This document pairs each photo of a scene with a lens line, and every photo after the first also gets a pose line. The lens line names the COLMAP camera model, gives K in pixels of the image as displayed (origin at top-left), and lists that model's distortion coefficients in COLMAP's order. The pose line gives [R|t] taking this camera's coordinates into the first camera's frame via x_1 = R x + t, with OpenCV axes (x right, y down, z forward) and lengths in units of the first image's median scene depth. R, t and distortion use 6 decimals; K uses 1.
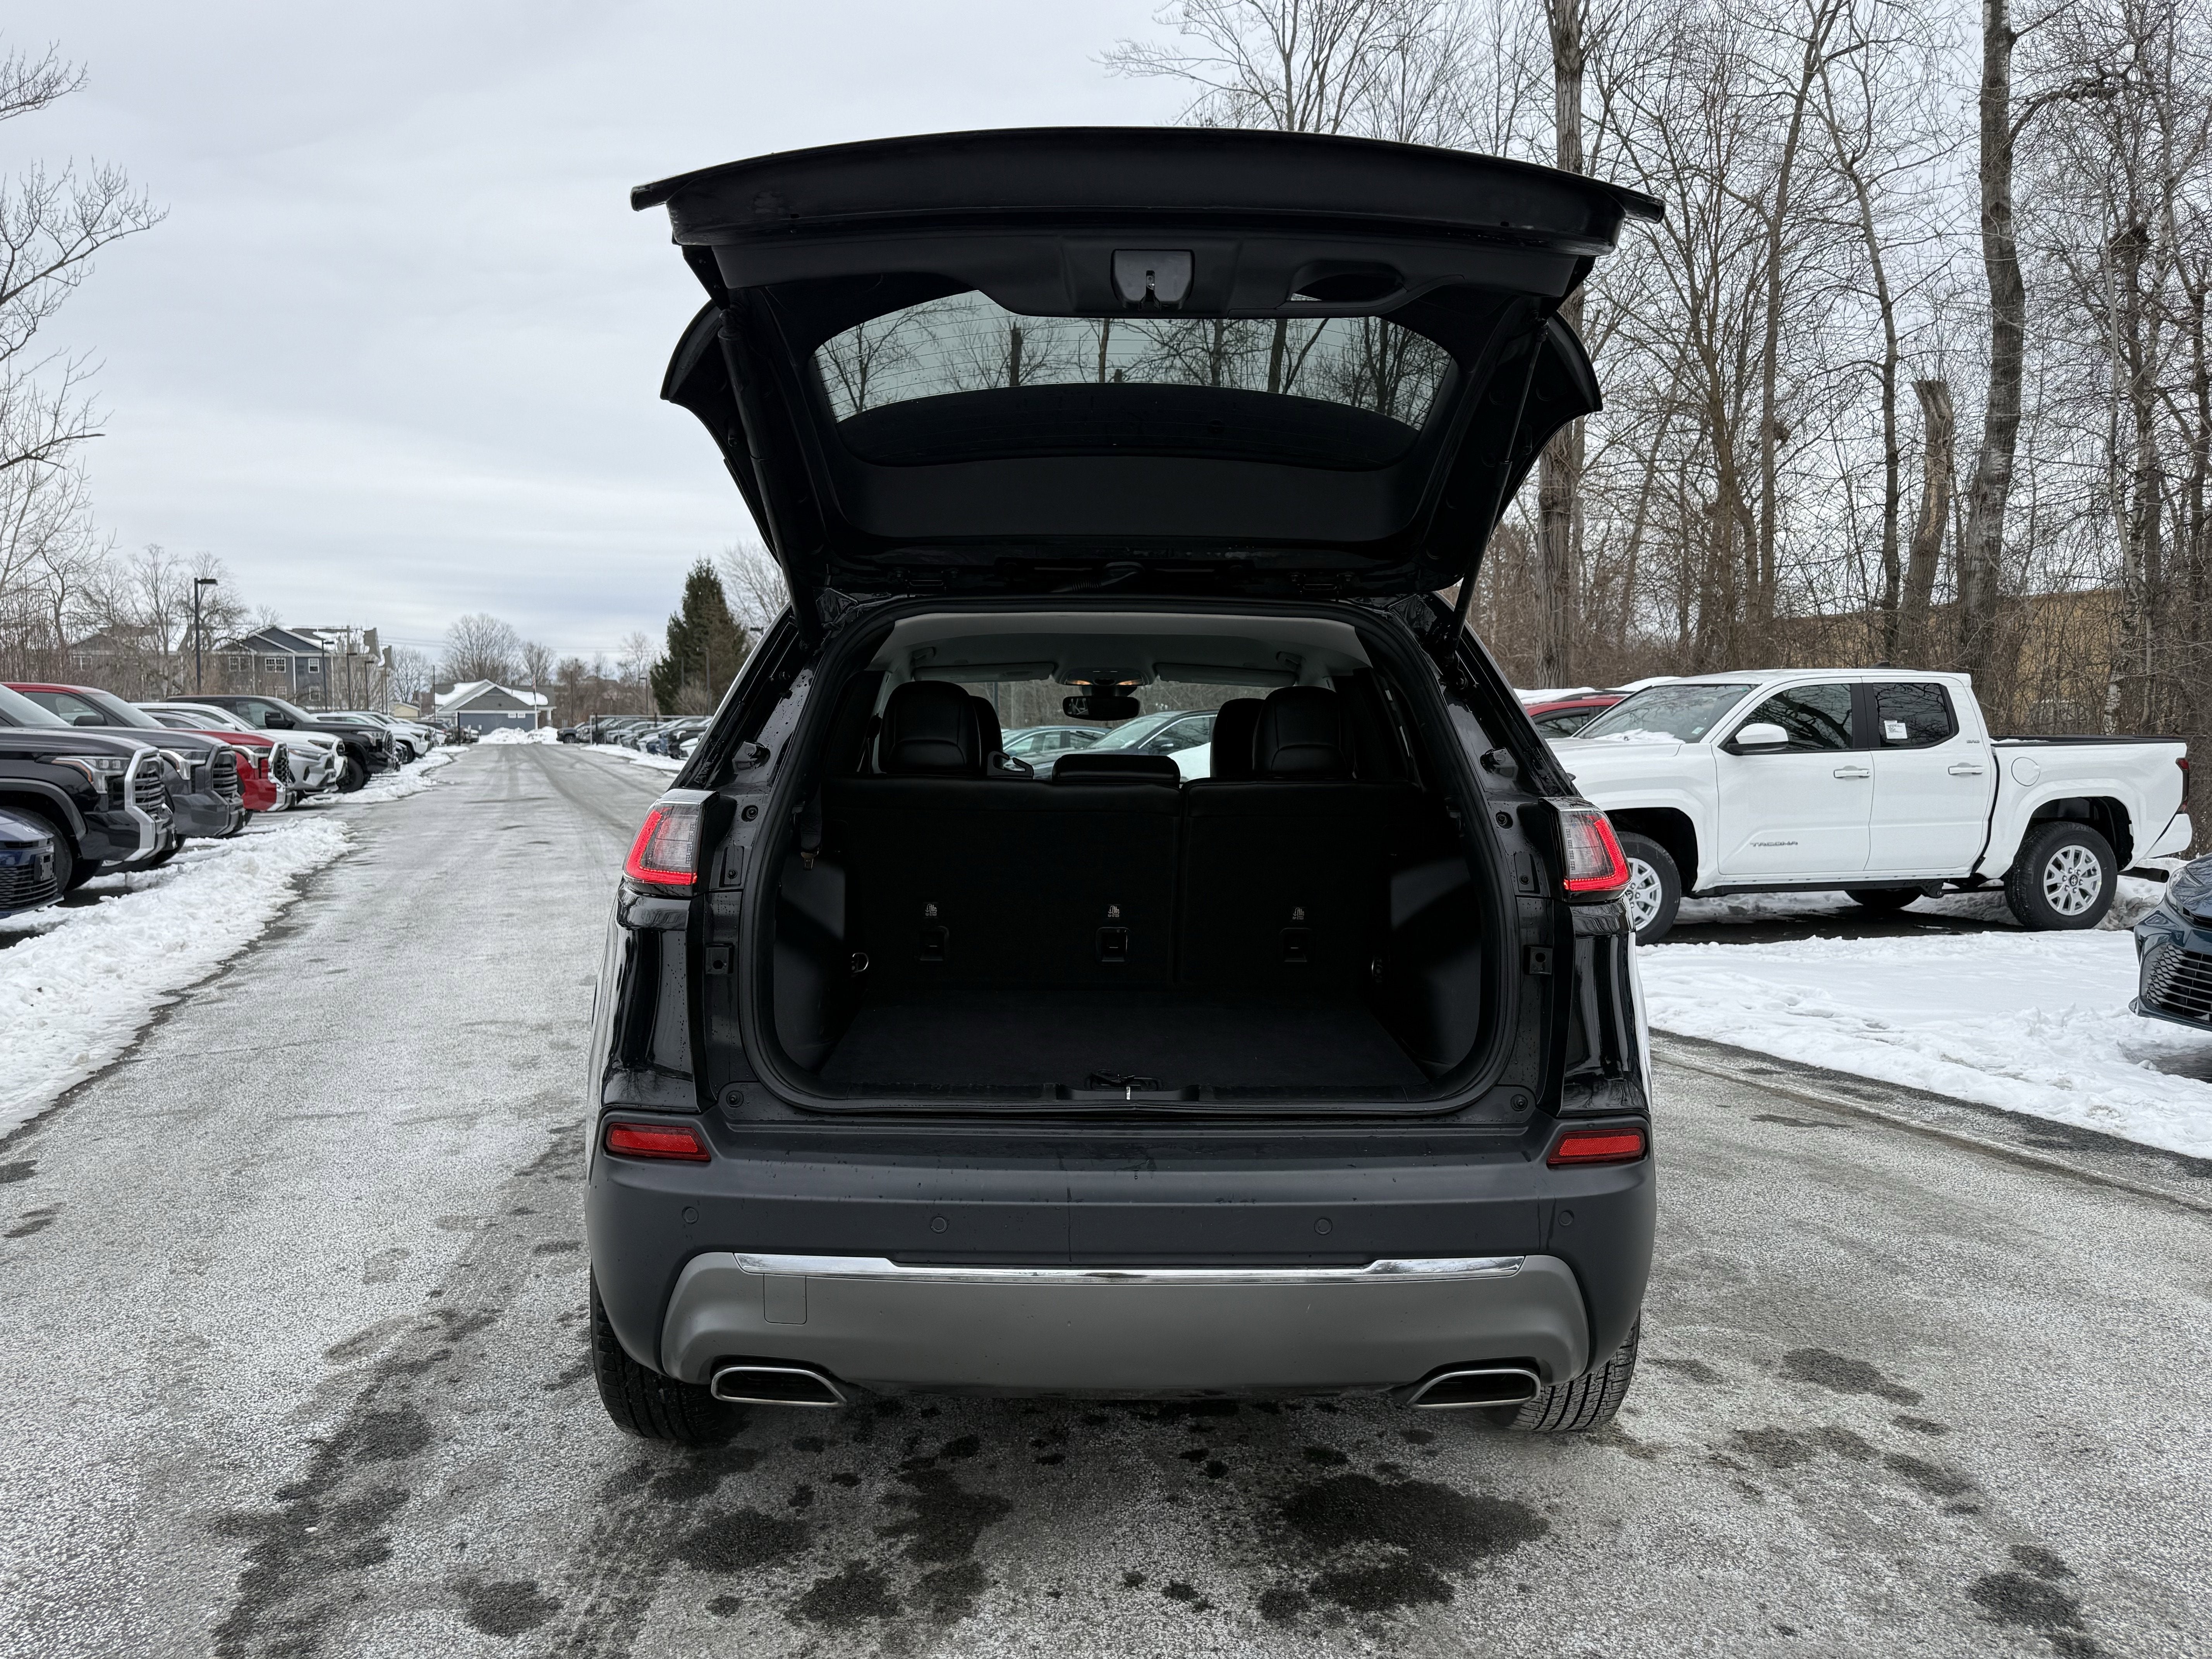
lens RADIAL K [[1641.8, 0, 1097.3], [0, 1641.8, 830.6], [0, 0, 1]] dist [0.053171, -0.059445]
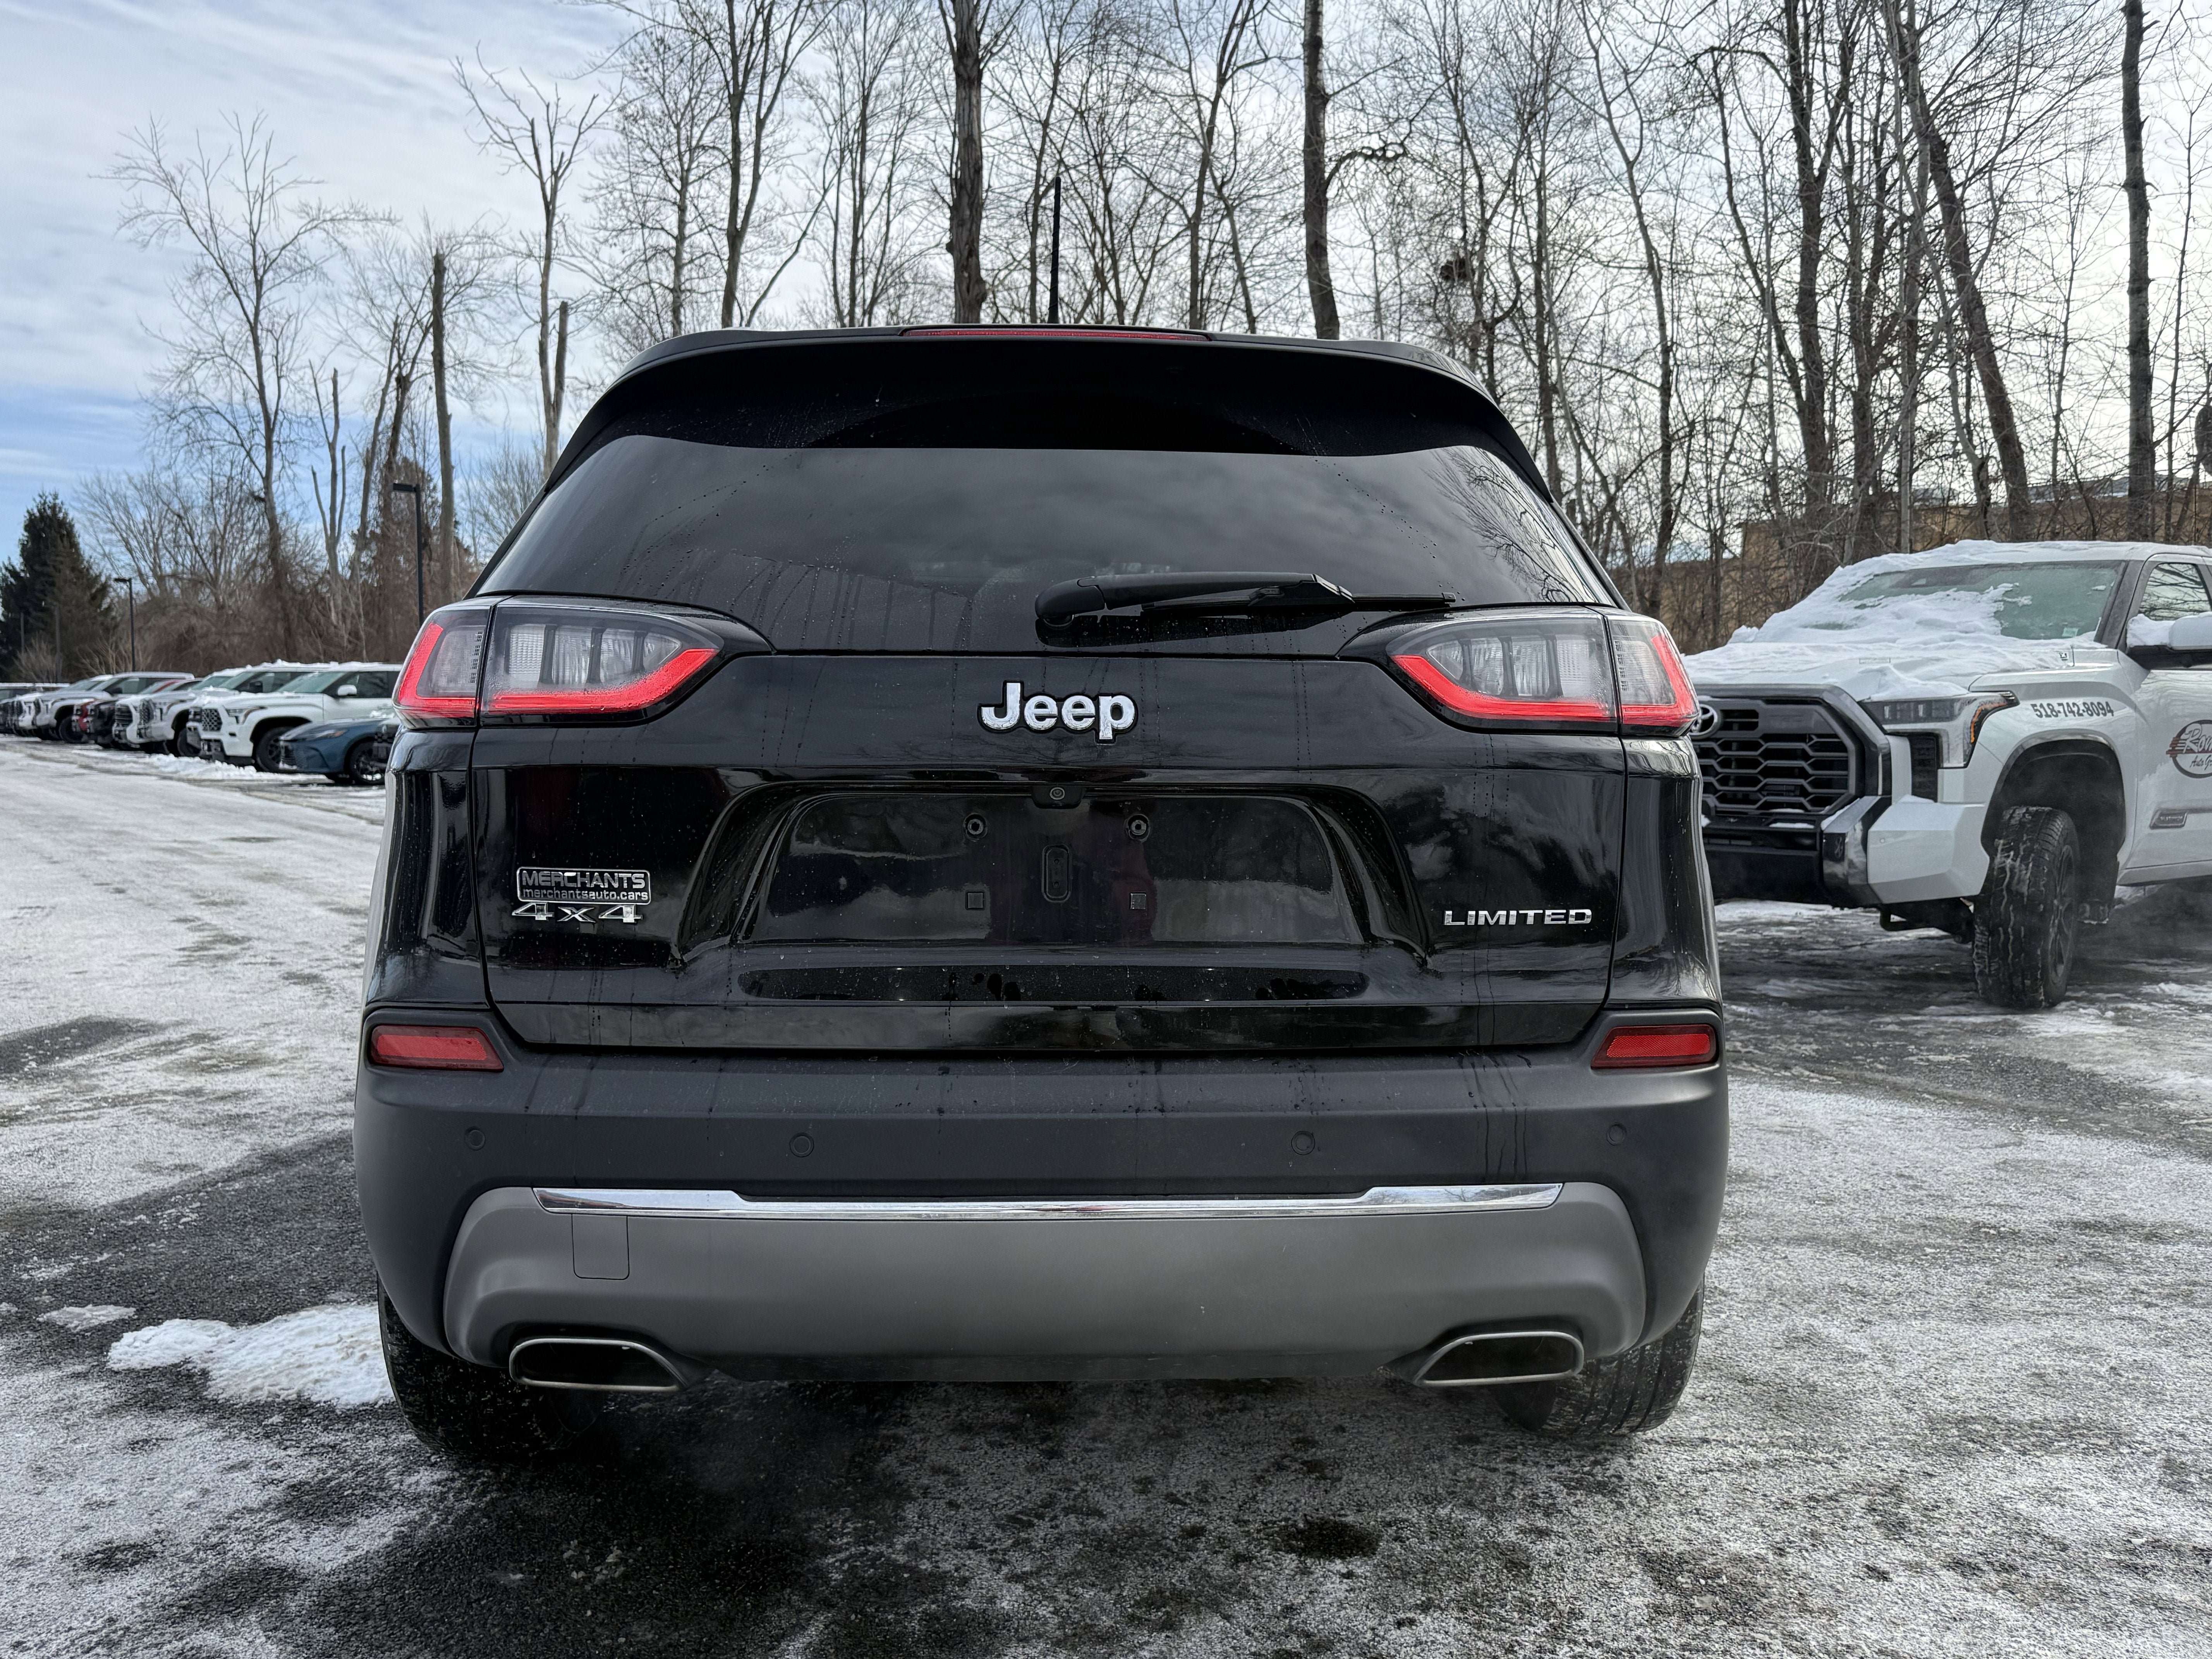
lens RADIAL K [[1879.3, 0, 1115.9], [0, 1879.3, 838.4], [0, 0, 1]] dist [0.047810, -0.079165]
pose [[0.961208, -0.014164, 0.275461, 0.031814], [0.012455, 0.999891, 0.007954, 0.023406], [-0.275544, -0.004214, 0.961279, -0.188958]]
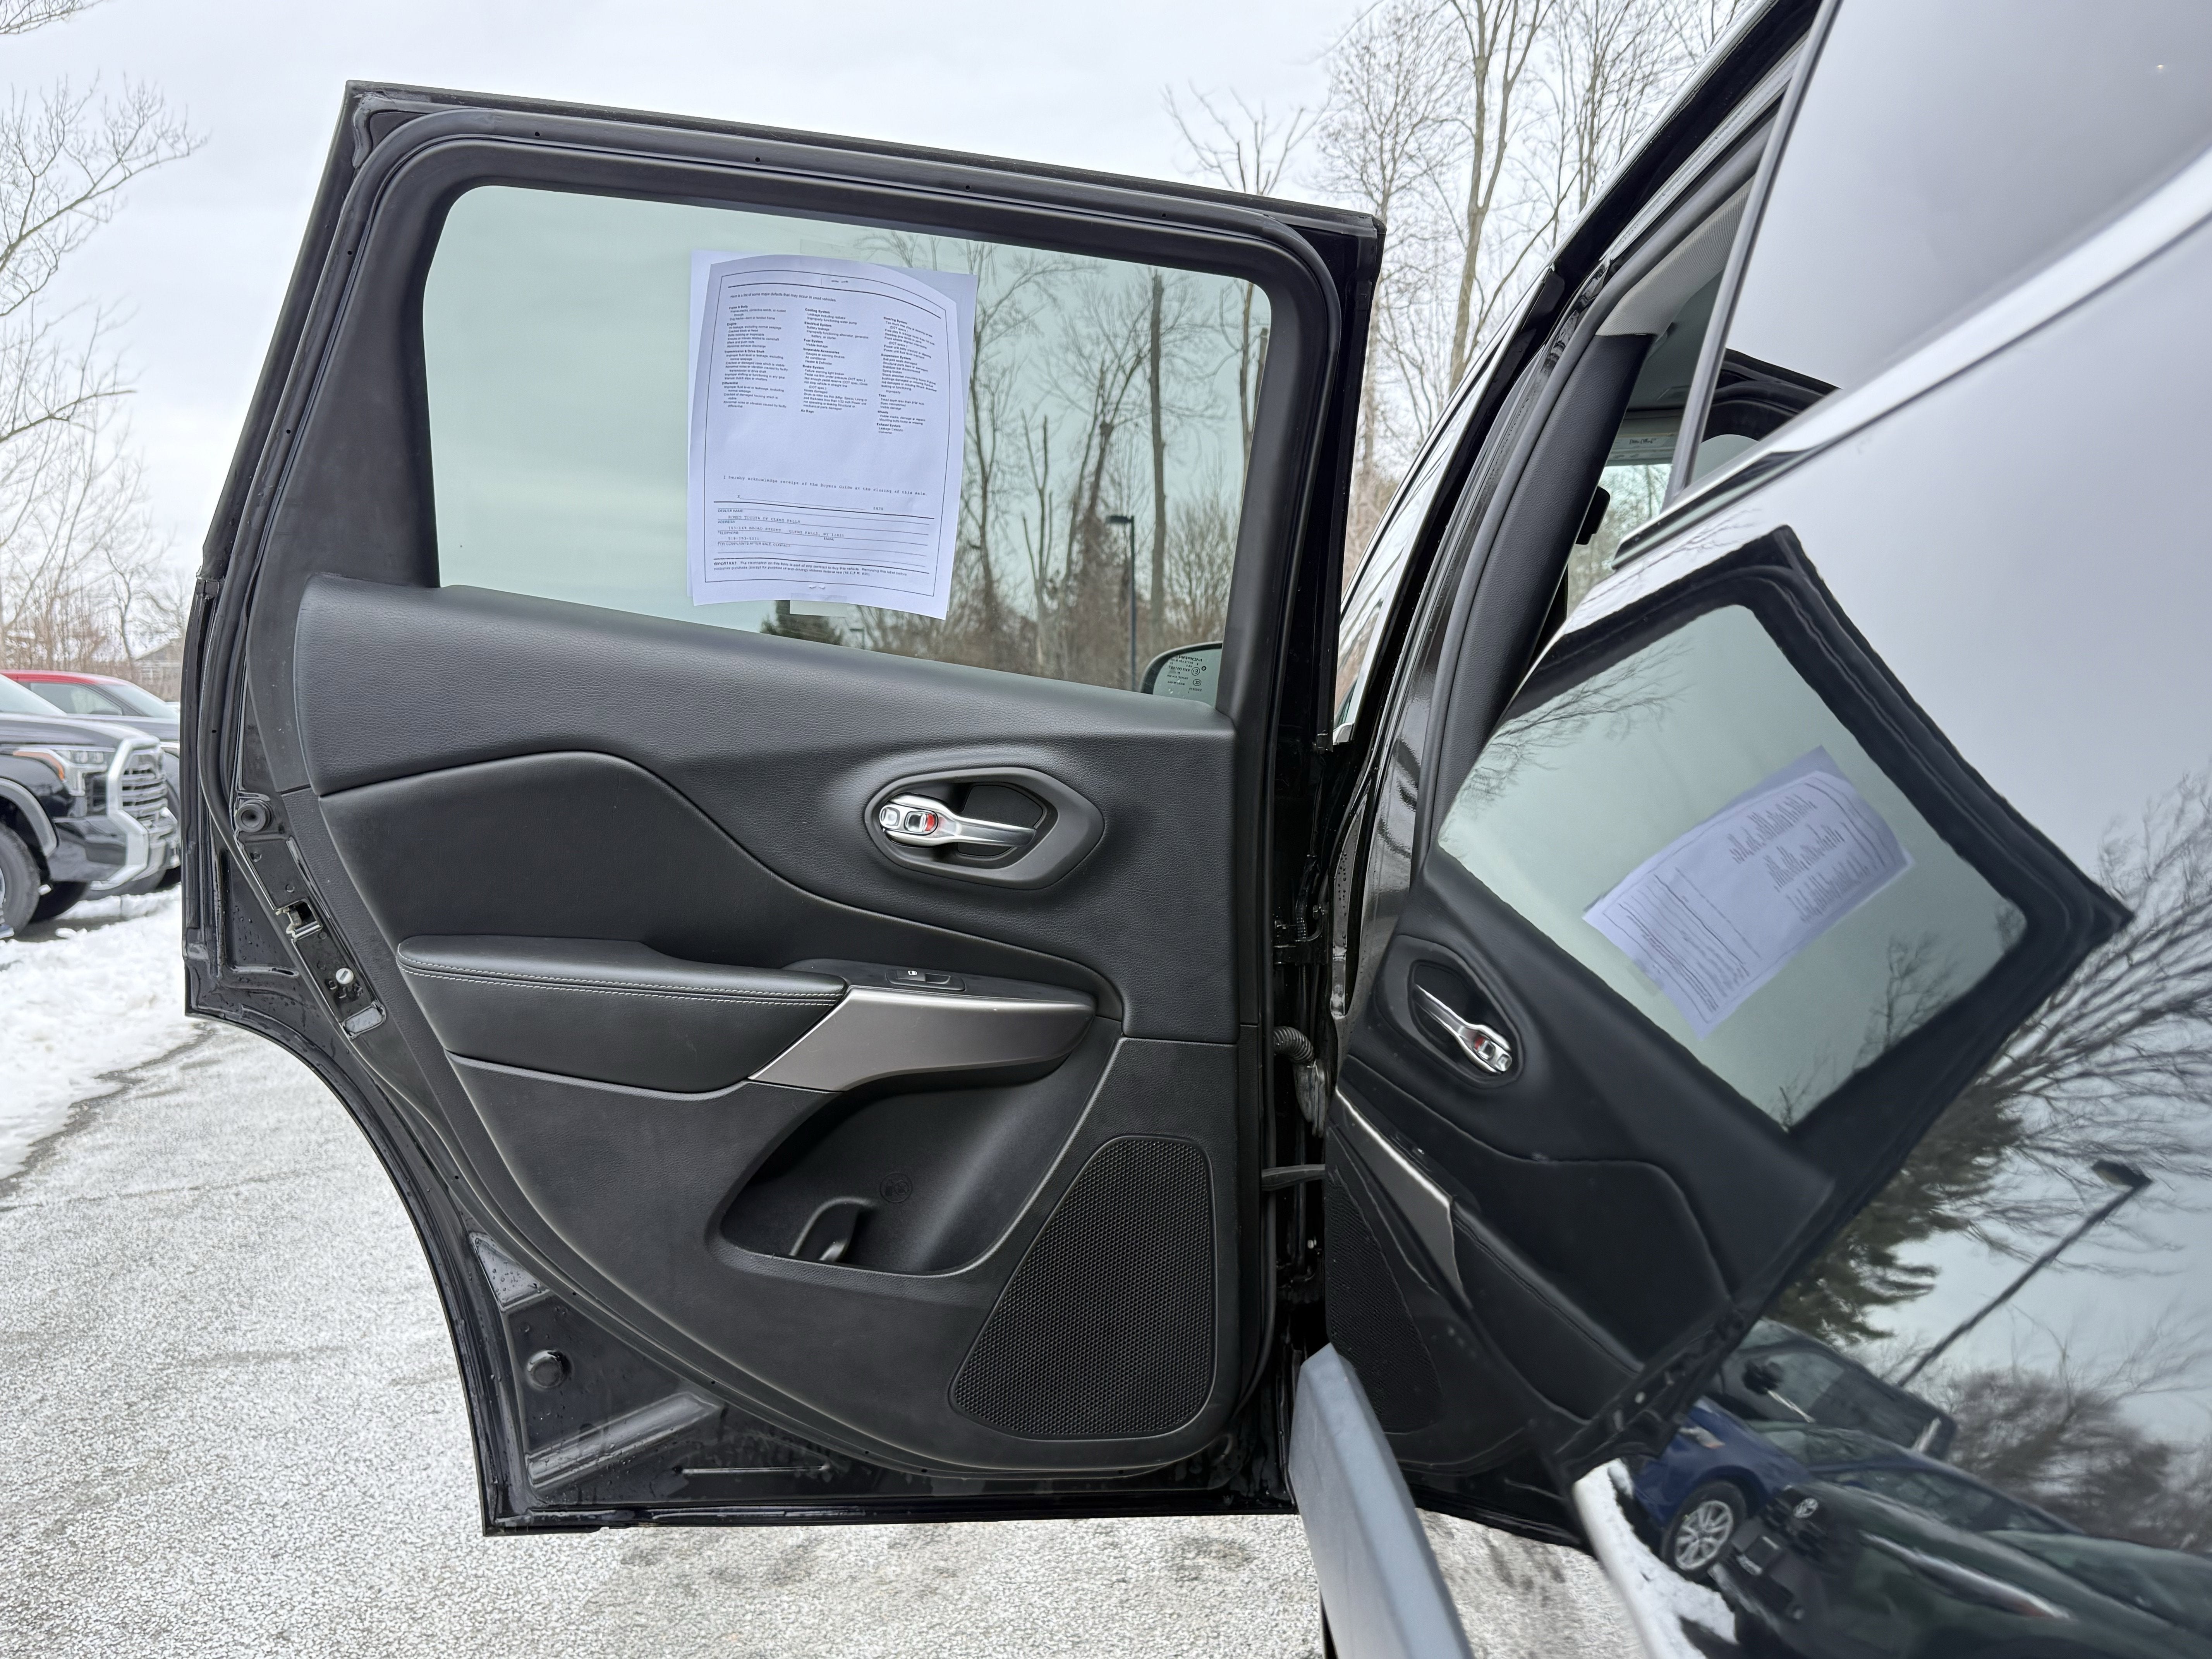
lens RADIAL K [[1734.8, 0, 1102.5], [0, 1734.8, 864.2], [0, 0, 1]] dist [0.048126, -0.076929]
pose [[0.998321, -0.001828, -0.057891, -0.045570], [0.002269, 0.999969, 0.007558, 0.002791], [0.057876, -0.007677, 0.998294, 0.125391]]
